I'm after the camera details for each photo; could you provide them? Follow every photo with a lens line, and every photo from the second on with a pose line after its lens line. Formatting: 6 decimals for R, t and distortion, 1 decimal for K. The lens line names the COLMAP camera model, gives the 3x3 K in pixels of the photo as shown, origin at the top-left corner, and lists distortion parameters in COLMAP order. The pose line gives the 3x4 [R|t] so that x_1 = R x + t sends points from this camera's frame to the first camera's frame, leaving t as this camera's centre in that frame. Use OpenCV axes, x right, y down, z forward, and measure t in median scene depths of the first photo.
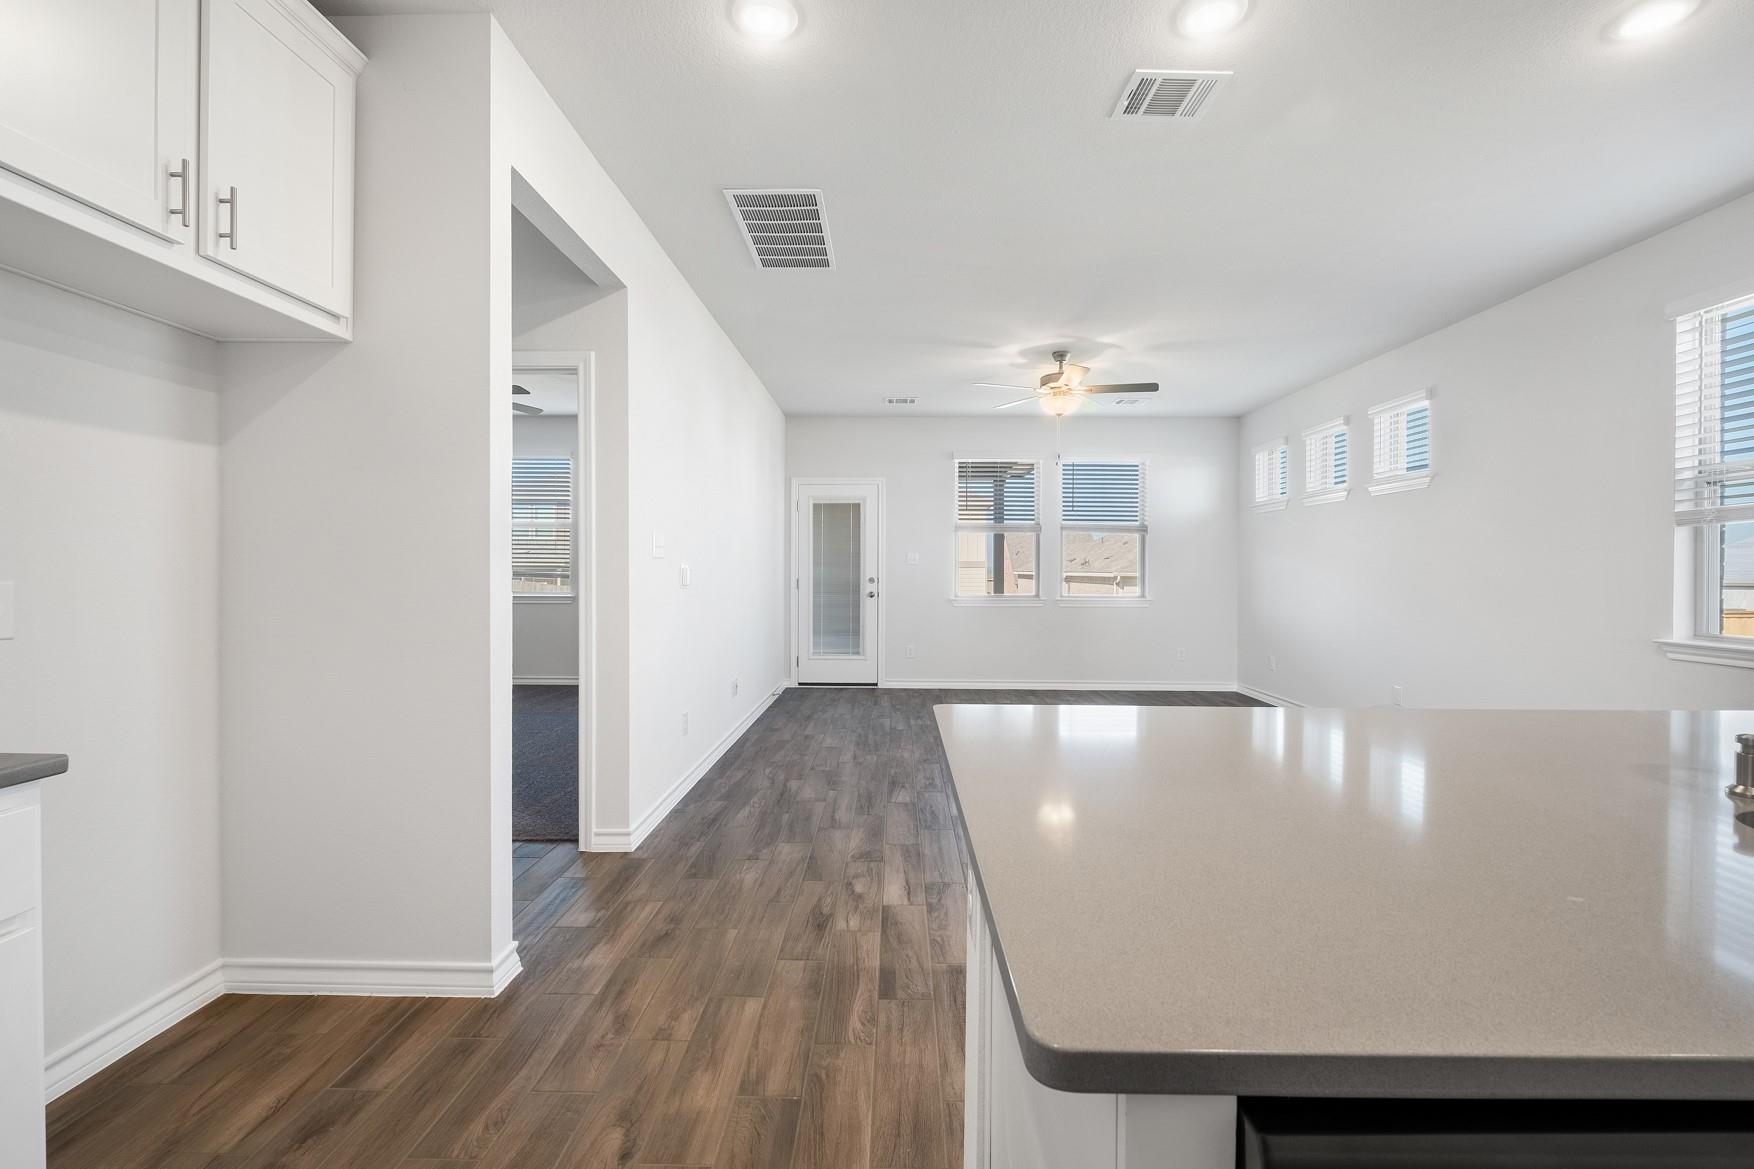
lens RADIAL K [[774.3, 0, 885.3], [0, 774.3, 581.6], [0, 0, 1]] dist [0.000758, -0.000555]
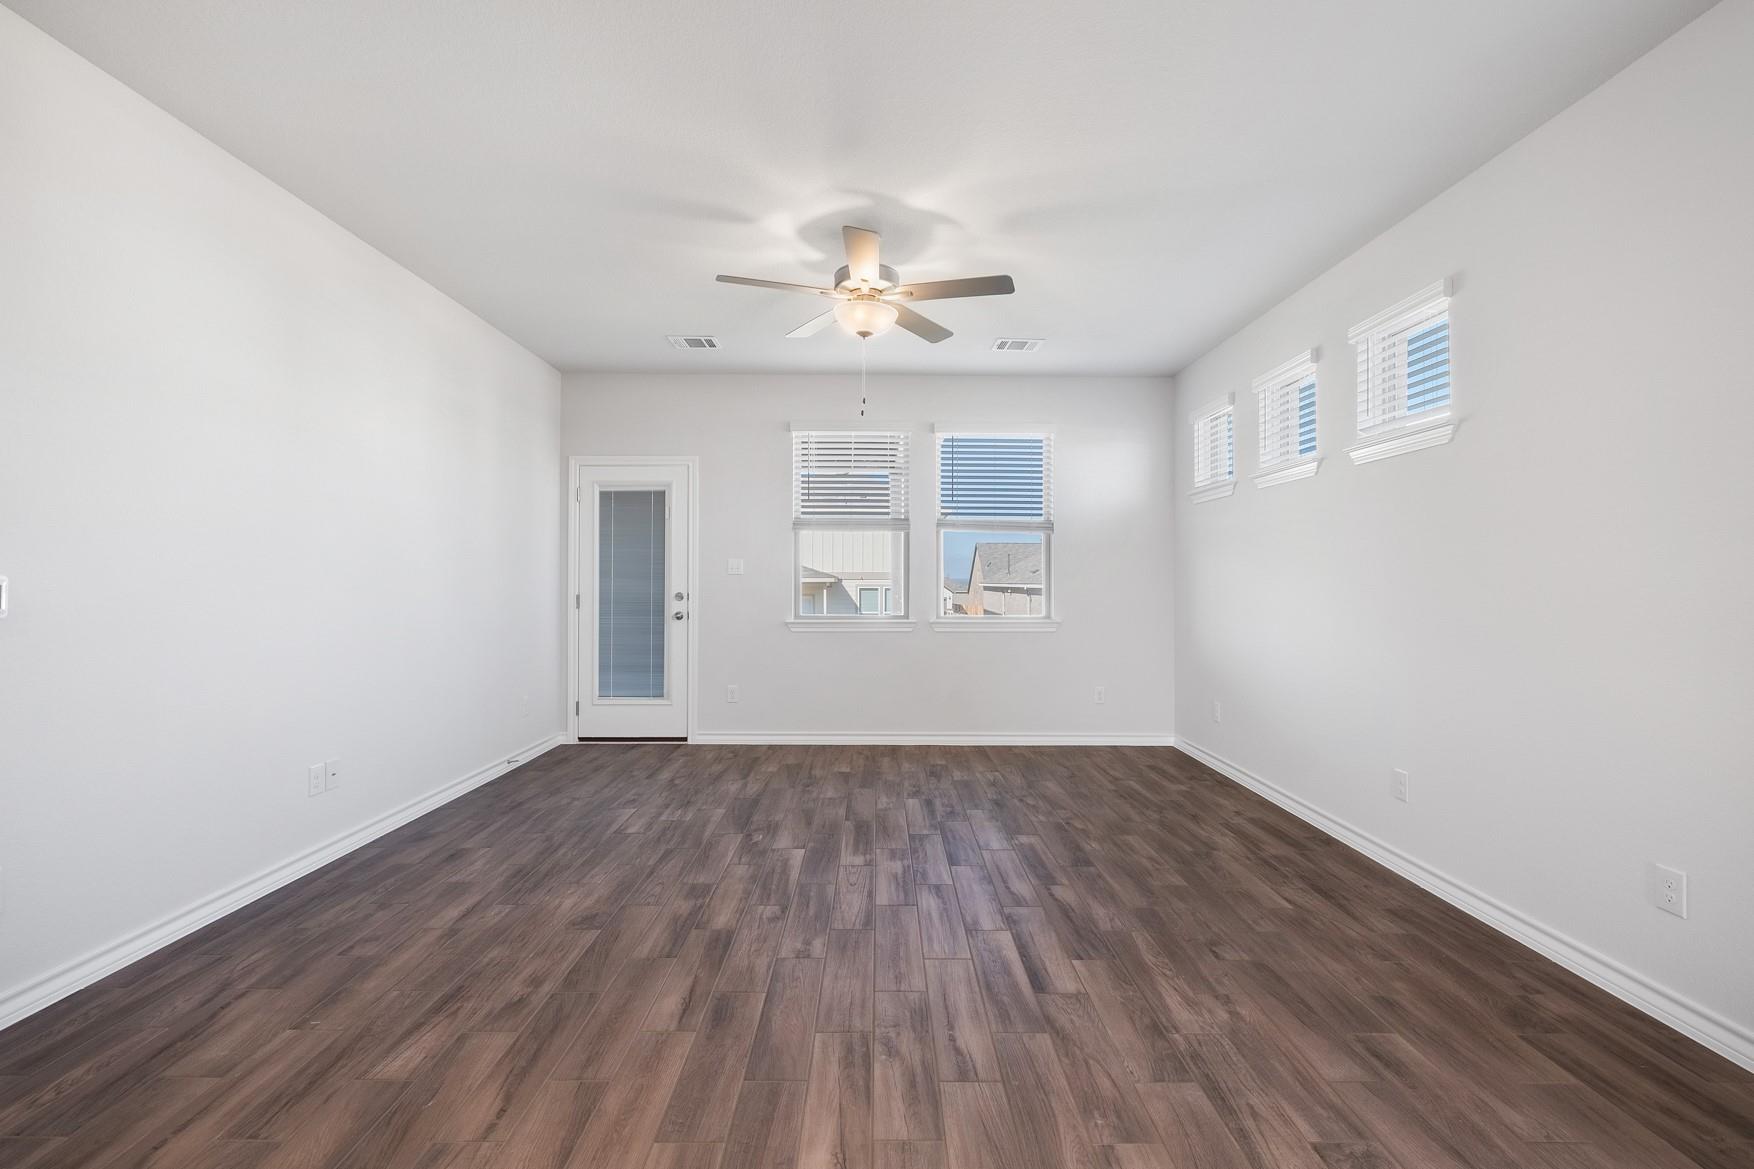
lens RADIAL K [[769.3, 0, 884.5], [0, 769.3, 578.5], [0, 0, 1]] dist [-0.004414, -0.000934]
pose [[0.999764, -0.002502, 0.021594, 0.204310], [0.002916, 0.999813, -0.019142, -0.004932], [-0.021543, 0.019201, 0.999584, 0.341514]]
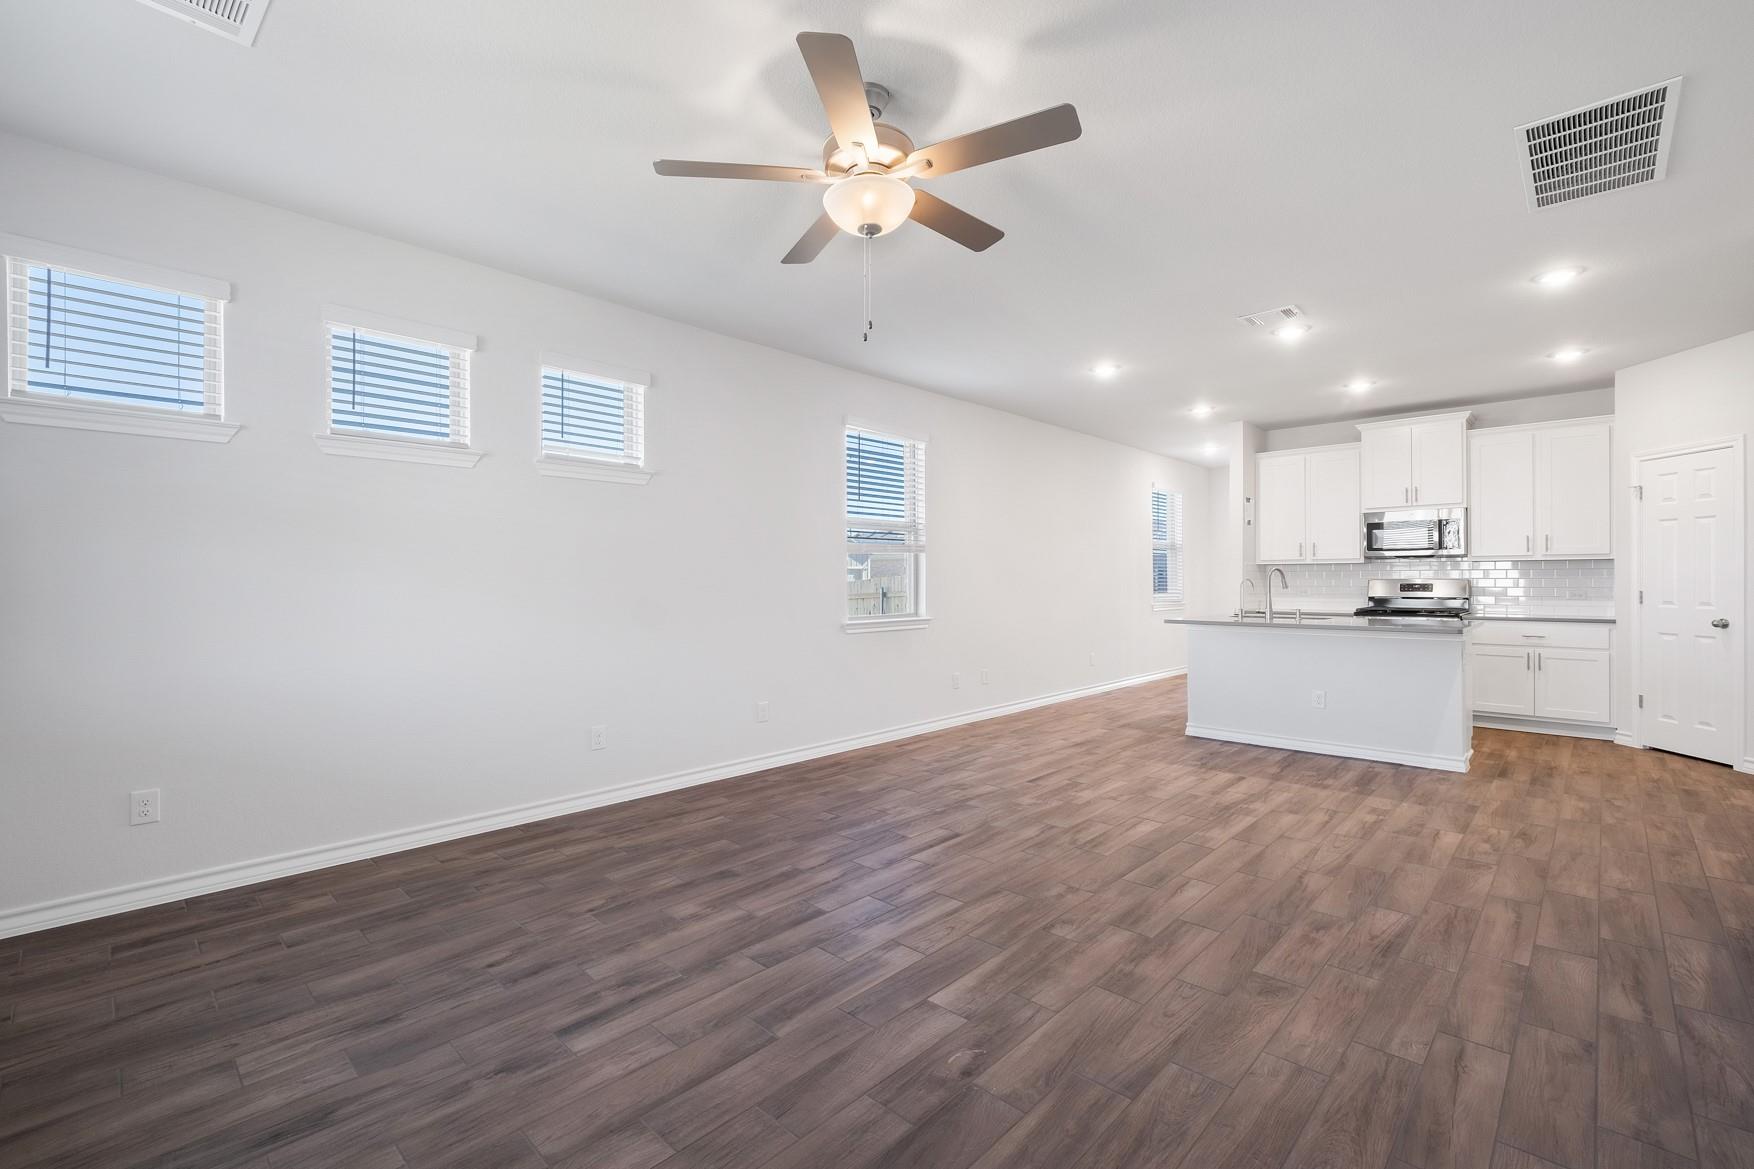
lens RADIAL K [[757.4, 0, 880.1], [0, 757.4, 573.1], [0, 0, 1]] dist [0.002407, -0.006392]
pose [[-0.733062, 0.002665, 0.680157, -0.068326], [0.008397, 0.999952, 0.005132, -0.019150], [-0.680110, 0.009474, -0.733048, 1.183810]]
